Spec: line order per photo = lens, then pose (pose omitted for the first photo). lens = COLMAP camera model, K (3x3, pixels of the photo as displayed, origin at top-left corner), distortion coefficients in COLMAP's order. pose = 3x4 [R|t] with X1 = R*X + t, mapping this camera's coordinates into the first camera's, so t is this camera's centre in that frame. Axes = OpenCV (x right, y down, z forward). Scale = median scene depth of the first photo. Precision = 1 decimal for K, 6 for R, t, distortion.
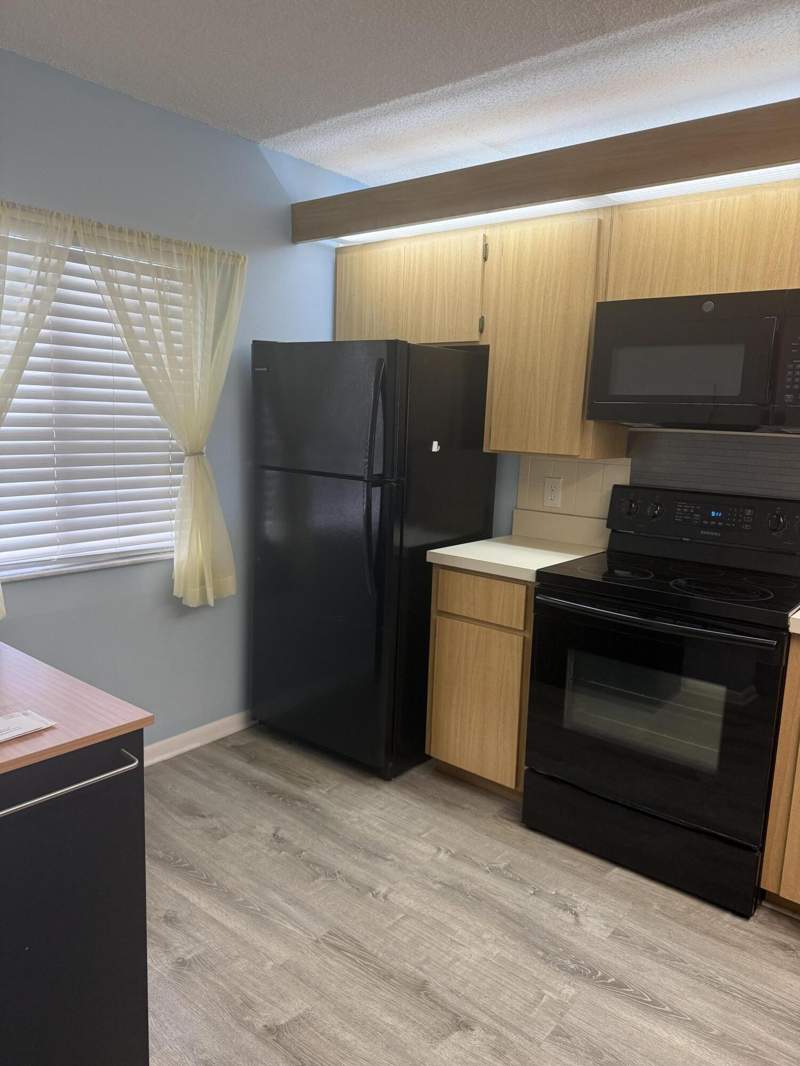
lens RADIAL K [[748.8, 0, 396.6], [0, 748.8, 537.3], [0, 0, 1]] dist [0.034096, 0.005443]
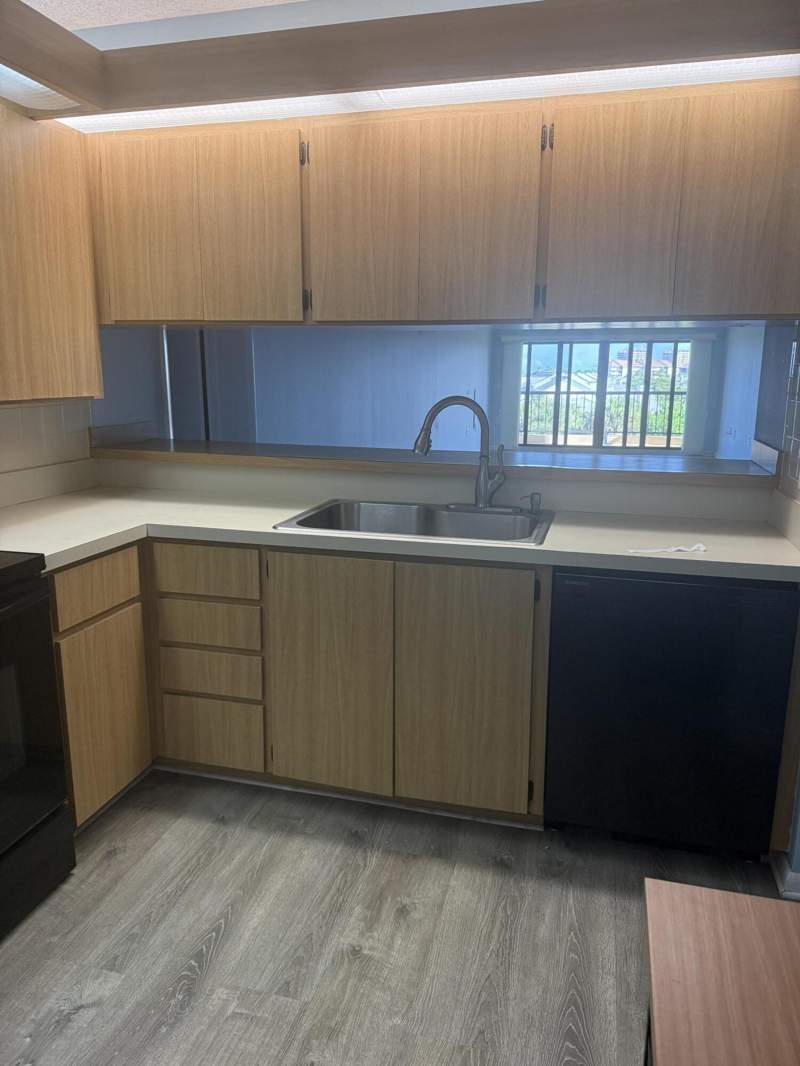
lens RADIAL K [[748.8, 0, 393.8], [0, 748.8, 533.7], [0, 0, 1]] dist [0.034096, 0.005443]
pose [[-0.379737, -0.243950, 0.892350, -0.521184], [0.122920, 0.942745, 0.310035, -0.182282], [-0.916892, 0.227419, -0.328009, 0.951055]]
